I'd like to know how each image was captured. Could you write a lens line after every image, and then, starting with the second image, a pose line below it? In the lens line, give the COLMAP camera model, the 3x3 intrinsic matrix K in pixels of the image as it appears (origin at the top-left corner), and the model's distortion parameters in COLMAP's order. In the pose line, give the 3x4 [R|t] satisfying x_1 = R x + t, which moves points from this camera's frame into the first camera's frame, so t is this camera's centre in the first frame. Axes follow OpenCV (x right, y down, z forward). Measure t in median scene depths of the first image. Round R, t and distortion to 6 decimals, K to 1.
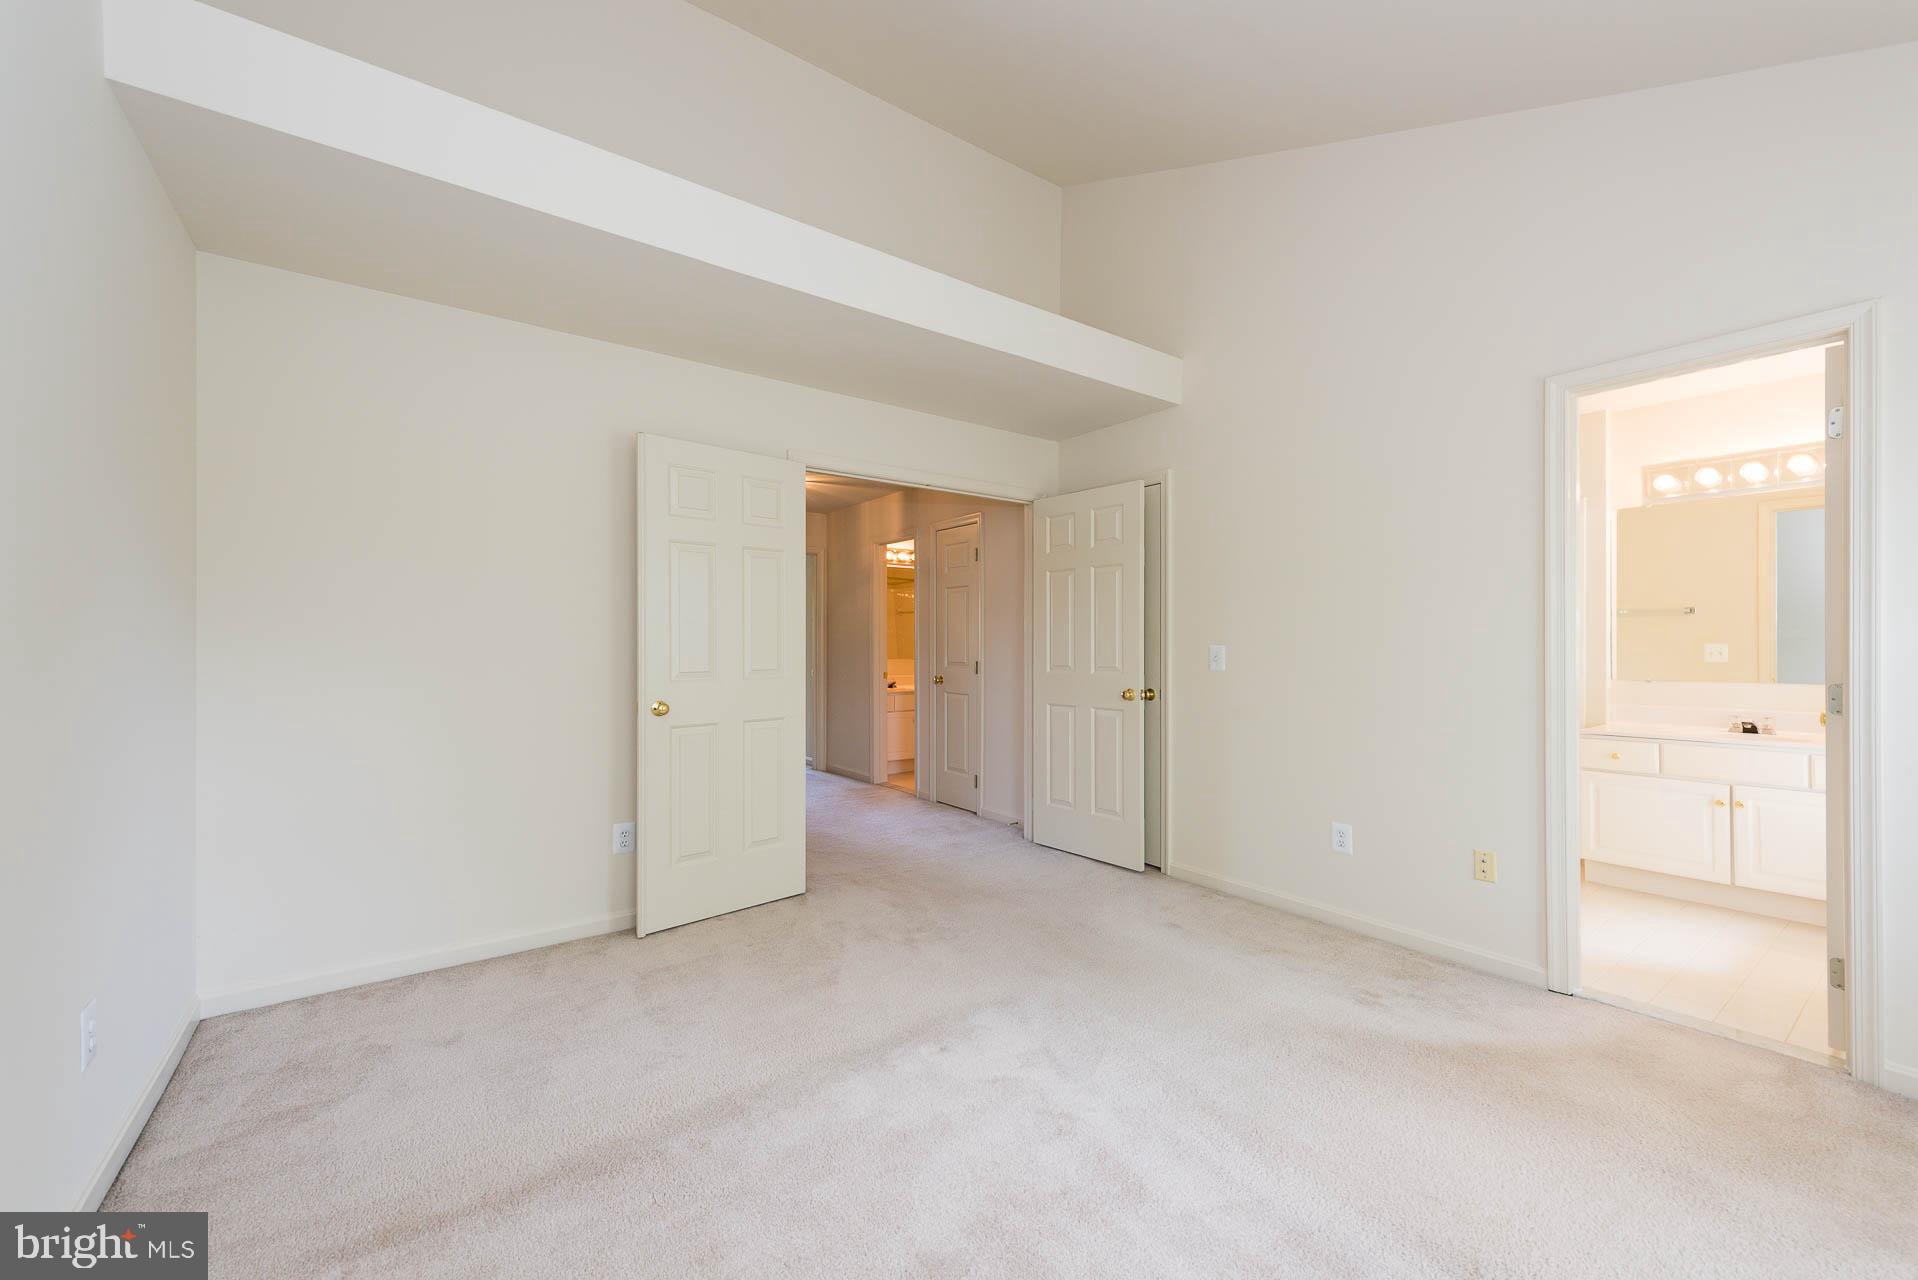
lens RADIAL K [[750.8, 0, 959.0], [0, 750.8, 640.0], [0, 0, 1]] dist [-0.001904, -0.000365]
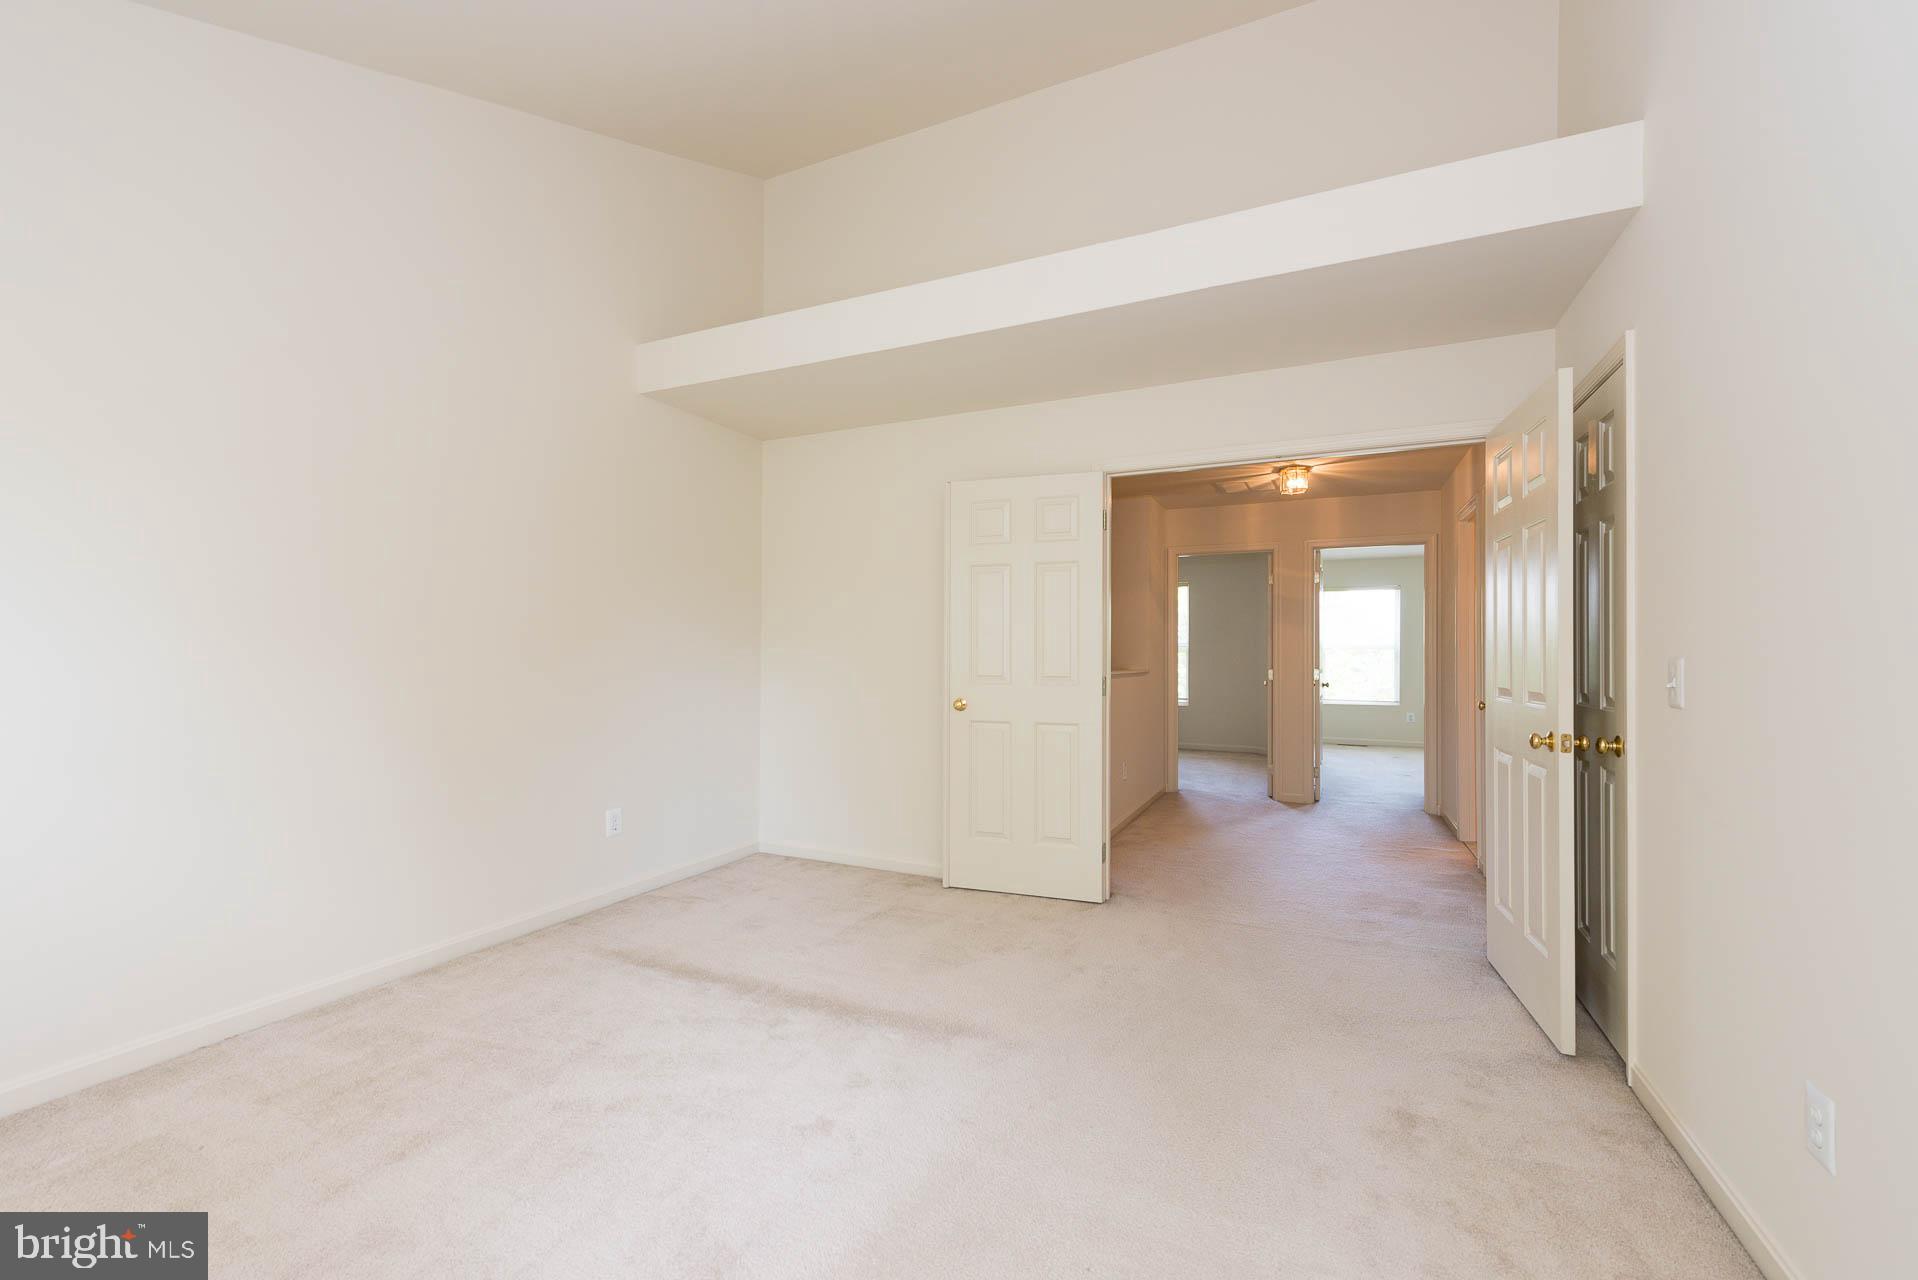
lens RADIAL K [[750.8, 0, 959.0], [0, 750.8, 640.0], [0, 0, 1]] dist [-0.001904, -0.000365]
pose [[0.480739, -0.011247, -0.876792, 0.638955], [-0.003611, 0.999884, -0.014806, 0.005724], [0.876857, 0.010284, 0.480642, 0.392789]]
